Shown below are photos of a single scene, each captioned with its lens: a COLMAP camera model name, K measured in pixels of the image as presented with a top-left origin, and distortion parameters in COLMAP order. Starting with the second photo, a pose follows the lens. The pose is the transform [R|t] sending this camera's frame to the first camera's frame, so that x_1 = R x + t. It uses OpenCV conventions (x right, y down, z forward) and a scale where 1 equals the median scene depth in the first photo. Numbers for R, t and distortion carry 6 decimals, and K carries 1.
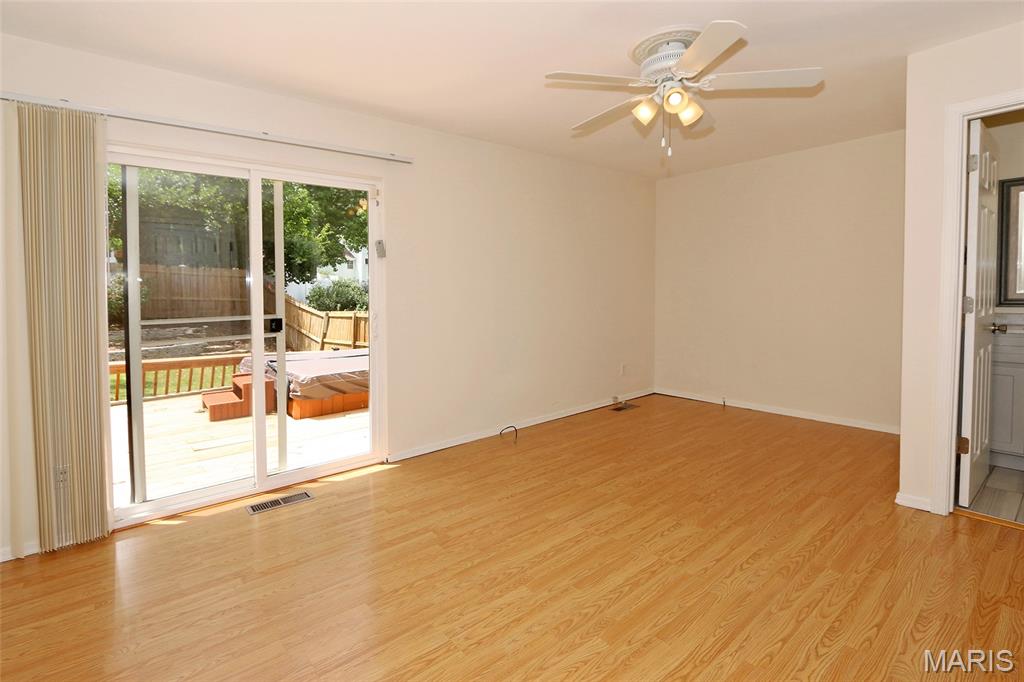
lens RADIAL K [[503.5, 0, 559.4], [0, 503.5, 288.1], [0, 0, 1]] dist [-0.009261, 0.000029]
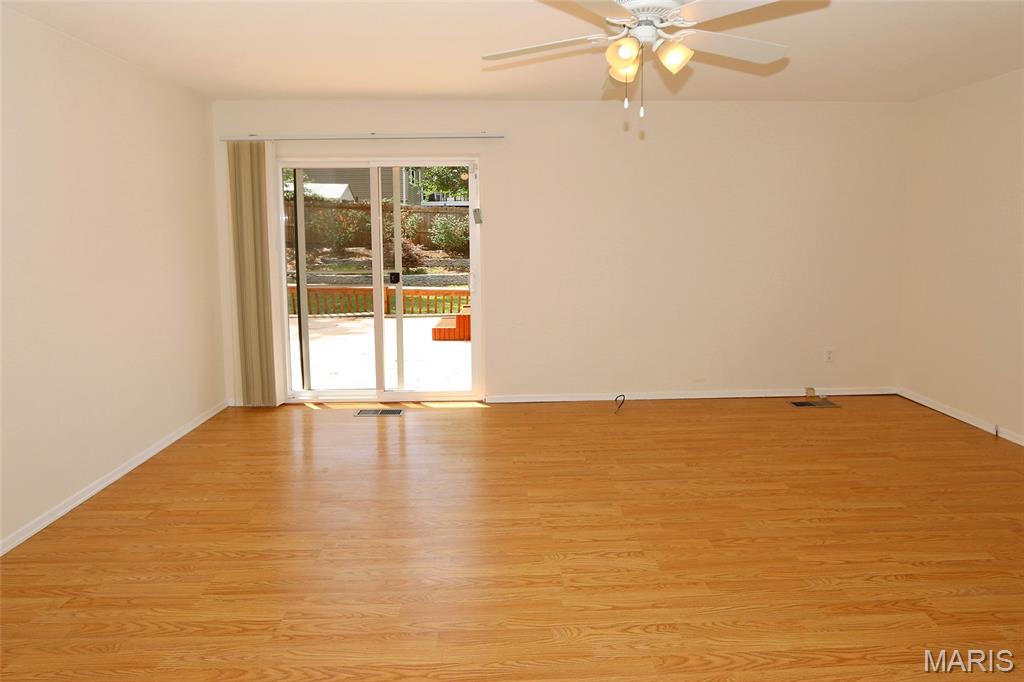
lens RADIAL K [[503.8, 0, 504.8], [0, 503.8, 266.5], [0, 0, 1]] dist [-0.009723, 0.000649]
pose [[0.768289, 0.067148, -0.636572, 0.483318], [-0.016680, 0.996245, 0.084957, -0.073747], [0.639886, -0.054654, 0.766524, 0.186655]]
